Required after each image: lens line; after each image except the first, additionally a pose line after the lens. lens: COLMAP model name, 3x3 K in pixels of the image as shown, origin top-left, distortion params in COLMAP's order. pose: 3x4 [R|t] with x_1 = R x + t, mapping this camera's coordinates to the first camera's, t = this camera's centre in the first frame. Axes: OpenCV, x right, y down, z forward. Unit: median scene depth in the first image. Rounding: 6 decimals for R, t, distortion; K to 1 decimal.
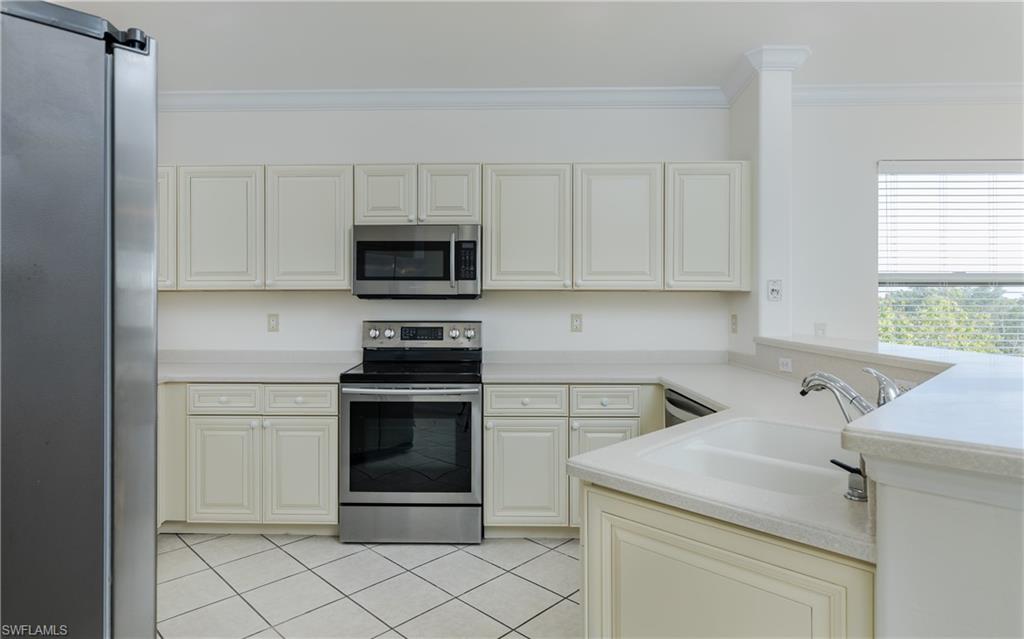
lens RADIAL K [[569.4, 0, 494.4], [0, 569.4, 301.6], [0, 0, 1]] dist [0.004362, 0.000955]
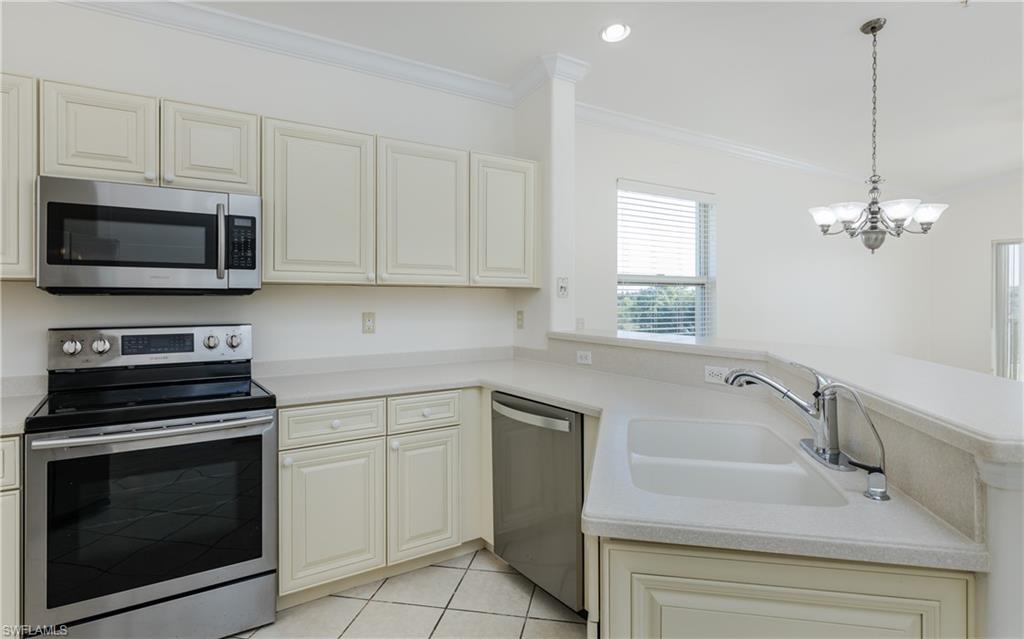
lens RADIAL K [[547.5, 0, 513.2], [0, 547.5, 297.9], [0, 0, 1]] dist [0.002345, 0.000132]
pose [[0.826499, -0.000381, 0.562938, -0.155564], [0.000190, 1.000000, 0.000399, -0.000751], [-0.562938, -0.000223, 0.826499, 0.209939]]
